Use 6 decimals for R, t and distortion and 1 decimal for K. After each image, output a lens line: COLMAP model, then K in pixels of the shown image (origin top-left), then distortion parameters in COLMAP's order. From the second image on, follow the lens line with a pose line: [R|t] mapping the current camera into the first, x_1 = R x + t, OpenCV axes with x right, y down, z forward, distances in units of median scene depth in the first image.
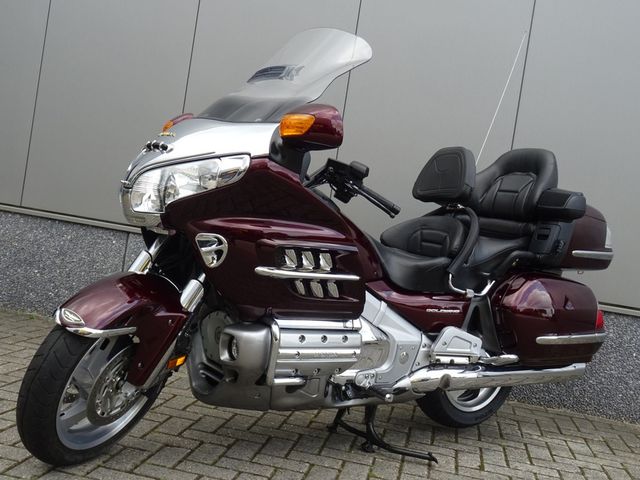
lens RADIAL K [[721.8, 0, 320.0], [0, 721.8, 240.0], [0, 0, 1]] dist [-0.008727, -0.000483]
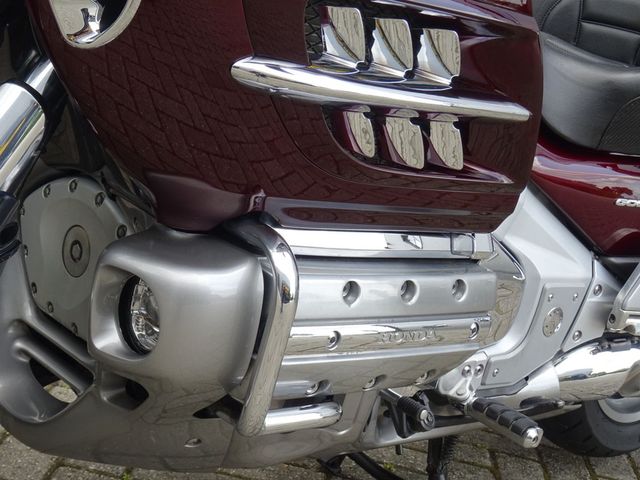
lens RADIAL K [[1118.5, 0, 320.0], [0, 1118.5, 240.0], [0, 0, 1]] dist [-0.038995, -0.134916]
pose [[0.987953, 0.056000, 0.144266, -0.109561], [-0.083499, 0.977784, 0.192267, 0.018868], [-0.130294, -0.201997, 0.970681, 0.511687]]
